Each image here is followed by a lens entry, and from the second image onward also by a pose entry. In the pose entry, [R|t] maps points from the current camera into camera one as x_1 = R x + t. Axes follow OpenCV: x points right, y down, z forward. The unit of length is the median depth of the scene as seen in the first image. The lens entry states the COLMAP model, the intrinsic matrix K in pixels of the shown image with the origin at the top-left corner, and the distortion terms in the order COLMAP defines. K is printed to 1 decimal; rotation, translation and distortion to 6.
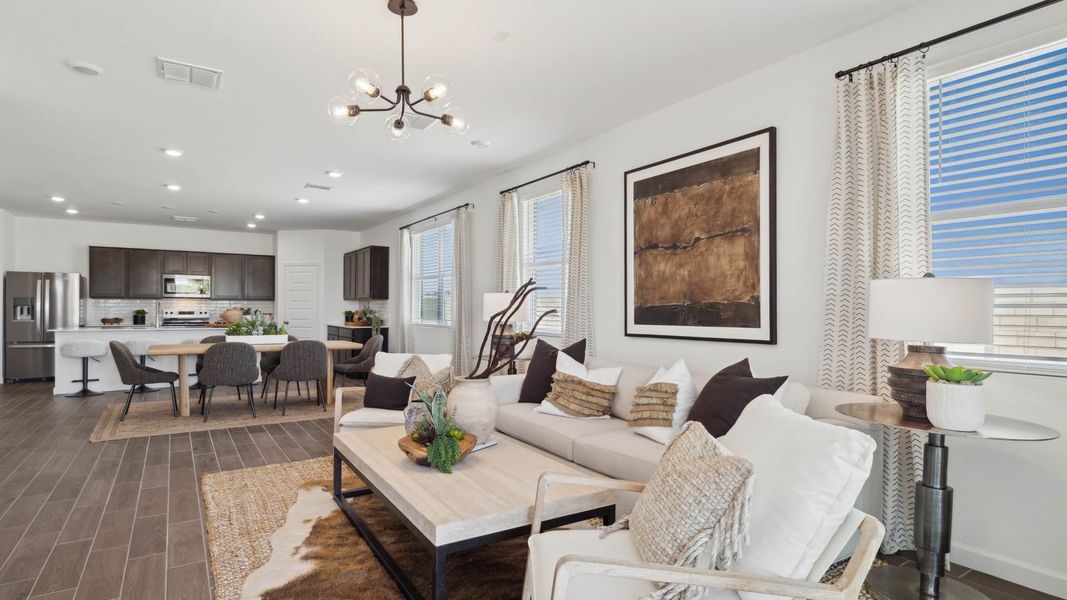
lens RADIAL K [[592.2, 0, 542.3], [0, 592.2, 304.4], [0, 0, 1]] dist [0.004447, 0.000555]
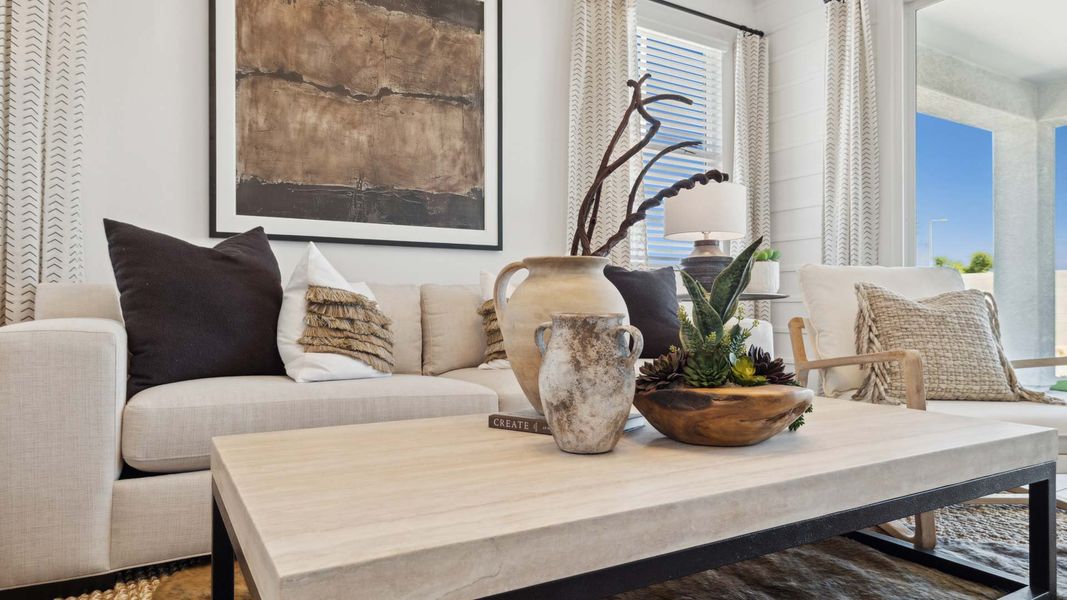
lens RADIAL K [[674.2, 0, 533.5], [0, 674.2, 300.0], [0, 0, 1]] dist [0.004870, 0.000166]
pose [[0.009251, 0.003026, 0.999953, -0.480909], [-0.005139, 0.999982, -0.002978, 0.122208], [-0.999944, -0.005111, 0.009266, 0.829400]]
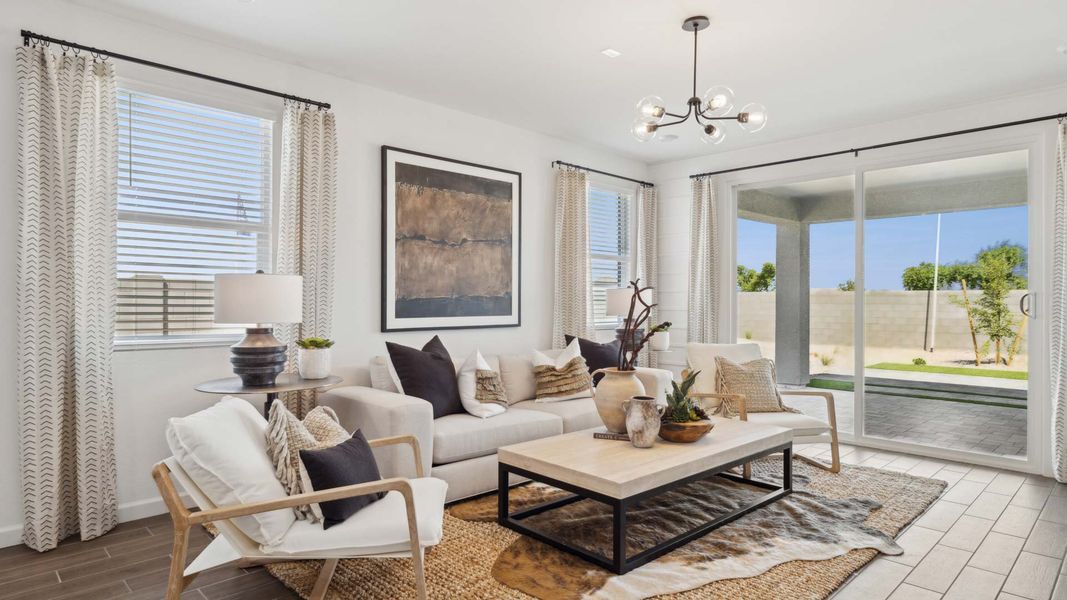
lens RADIAL K [[592.2, 0, 542.3], [0, 592.2, 304.4], [0, 0, 1]] dist [0.004447, 0.000555]
pose [[-0.210075, -0.006887, 0.977661, -0.883502], [-0.011037, 0.999928, 0.004672, 0.006439], [-0.977623, -0.009809, -0.210136, 1.092491]]
